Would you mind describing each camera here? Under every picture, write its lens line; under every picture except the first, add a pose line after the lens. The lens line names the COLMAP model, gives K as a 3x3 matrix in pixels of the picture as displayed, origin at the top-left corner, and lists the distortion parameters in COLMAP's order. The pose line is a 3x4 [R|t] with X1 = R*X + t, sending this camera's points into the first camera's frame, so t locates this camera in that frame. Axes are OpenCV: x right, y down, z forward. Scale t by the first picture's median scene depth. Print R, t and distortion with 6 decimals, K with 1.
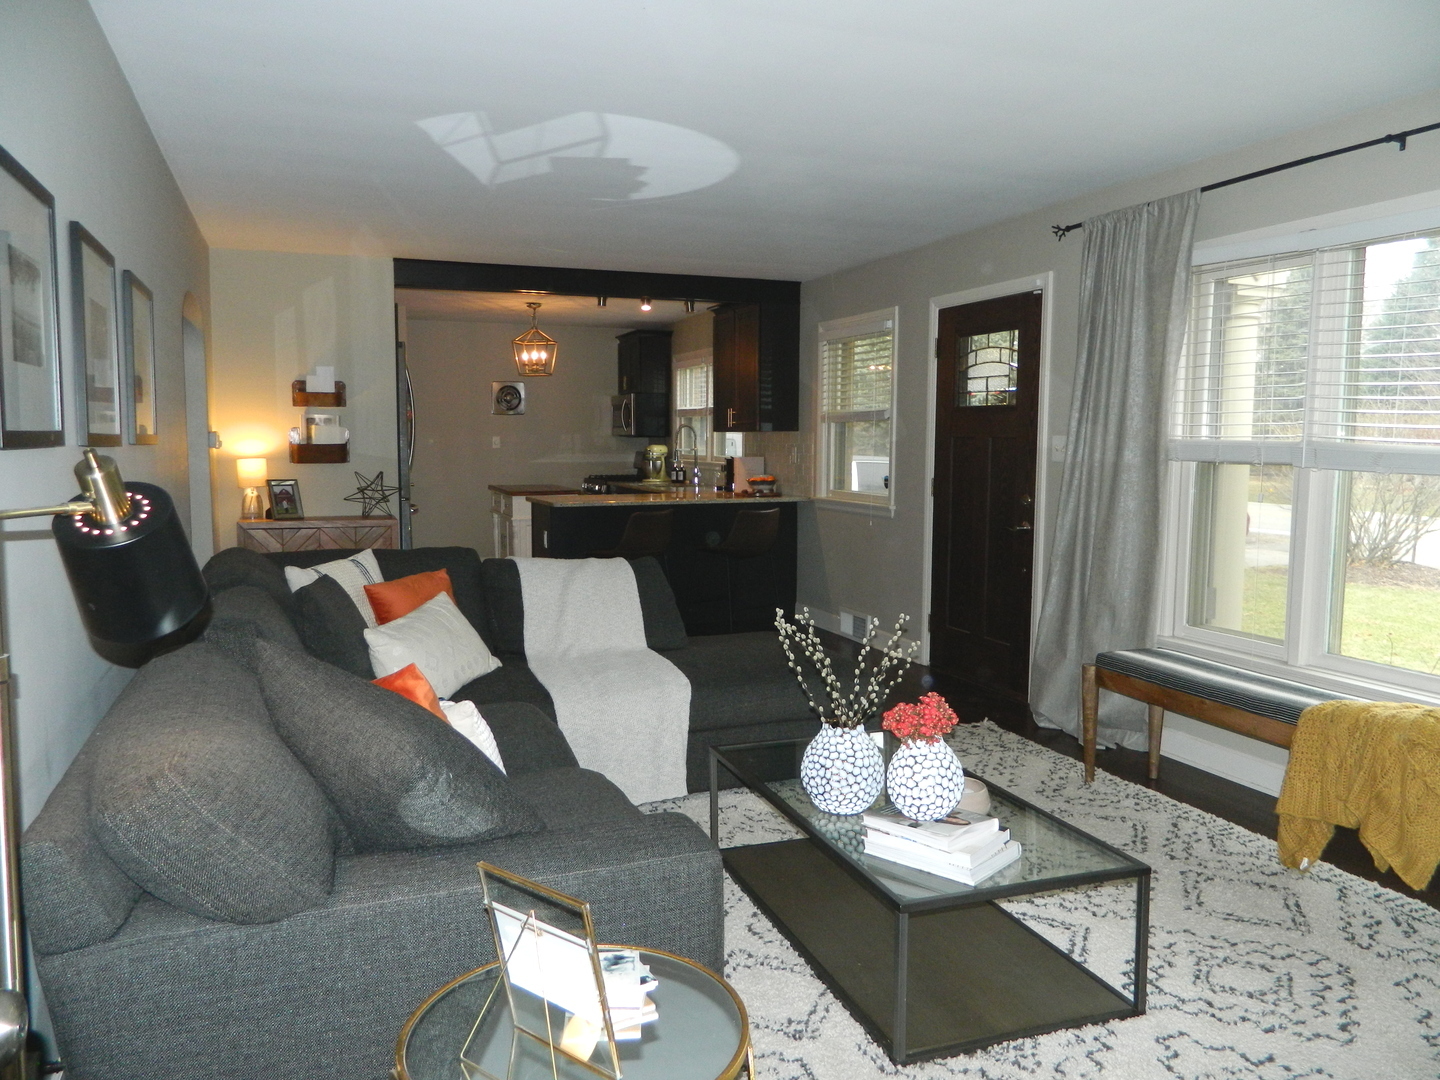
lens RADIAL K [[1075.6, 0, 718.1], [0, 1075.6, 538.4], [0, 0, 1]] dist [0.011825, -0.005071]
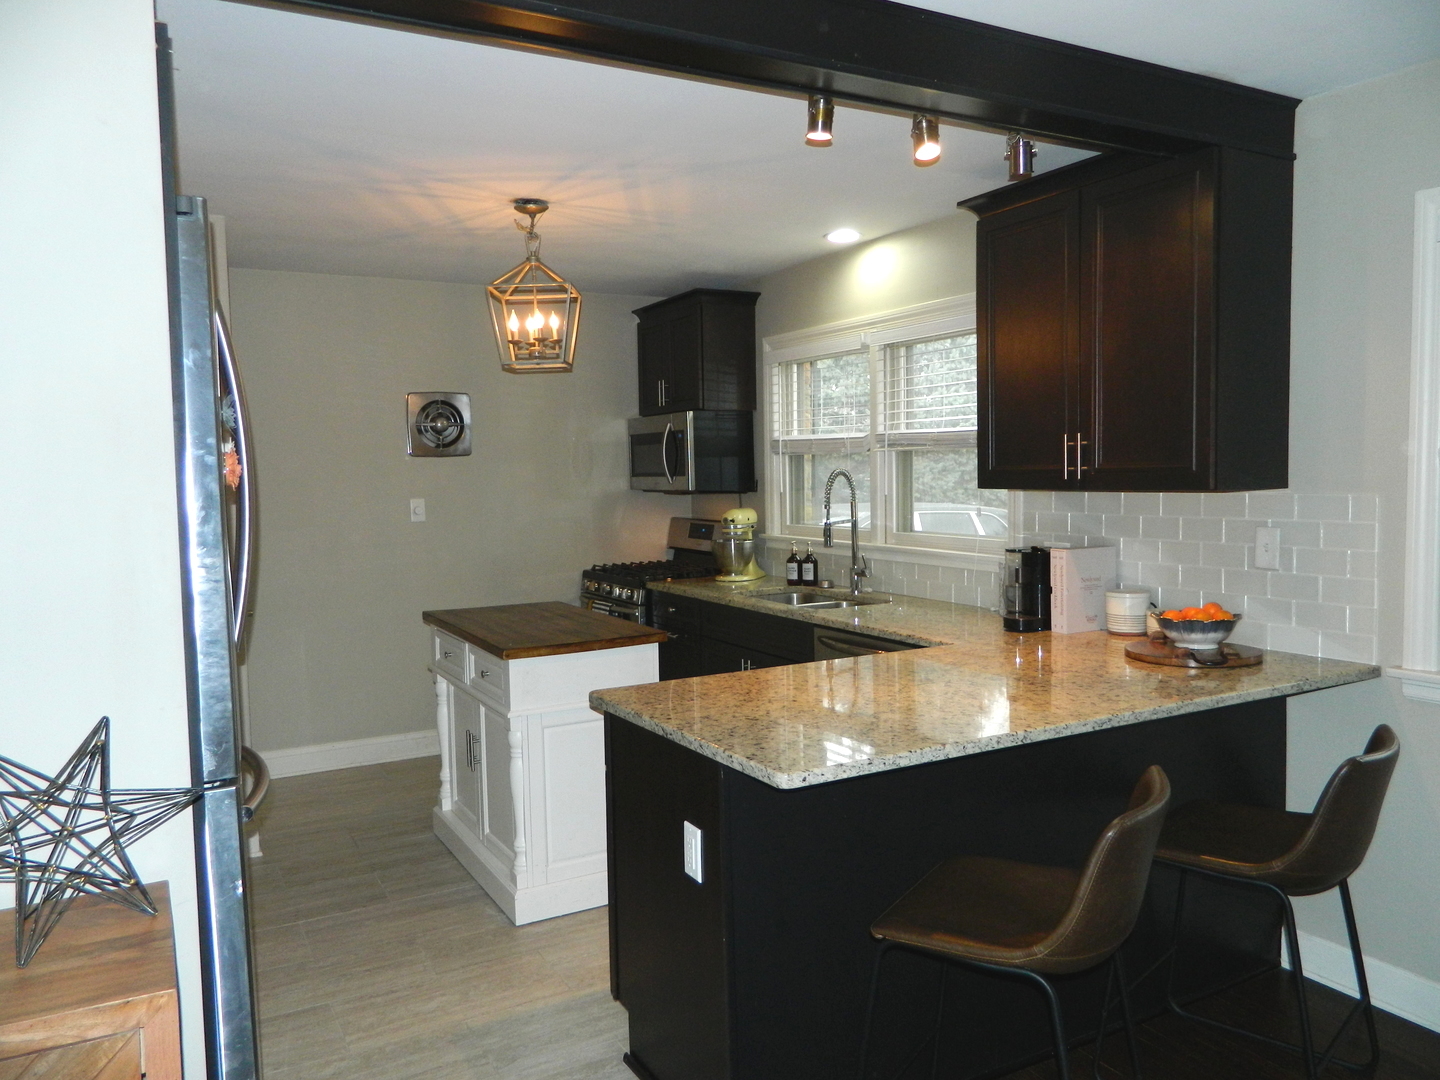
lens RADIAL K [[1075.6, 0, 713.2], [0, 1075.6, 531.9], [0, 0, 1]] dist [0.011825, -0.005071]
pose [[0.991400, -0.029594, 0.127477, -0.136265], [0.034075, 0.998870, -0.033117, -0.059048], [-0.126353, 0.037176, 0.991288, 0.487376]]
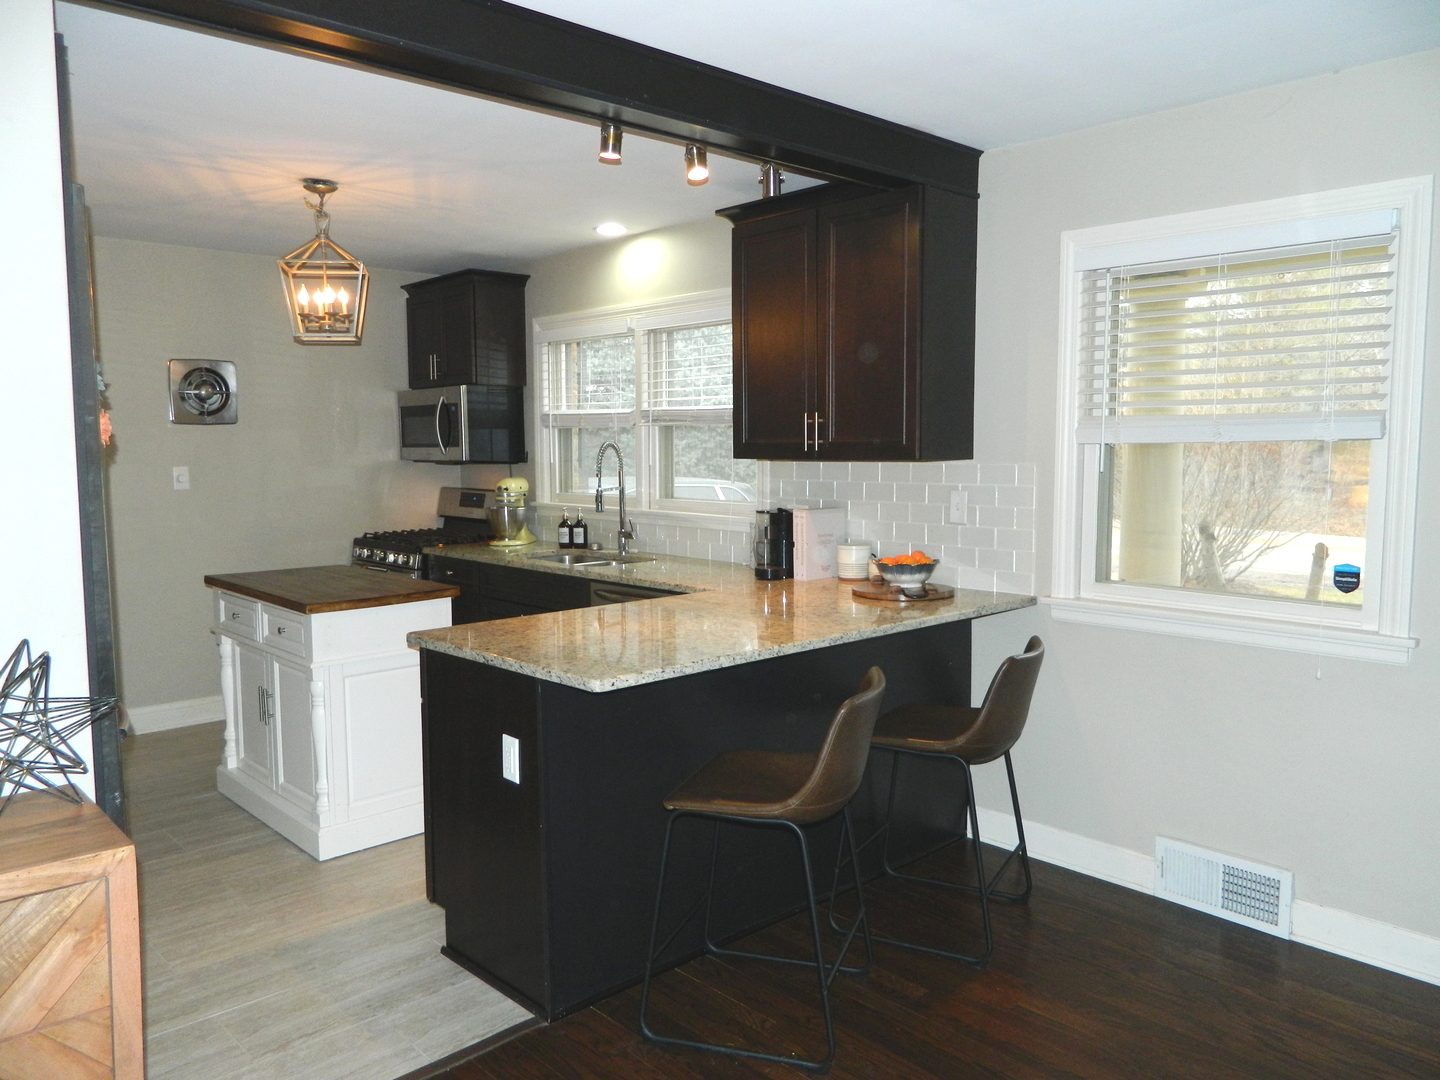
lens RADIAL K [[1075.6, 0, 715.5], [0, 1075.6, 532.7], [0, 0, 1]] dist [0.011825, -0.005071]
pose [[0.931863, -0.039542, 0.360650, -0.160530], [0.043135, 0.999067, -0.001916, -0.053204], [-0.360238, 0.017342, 0.932699, 0.445176]]
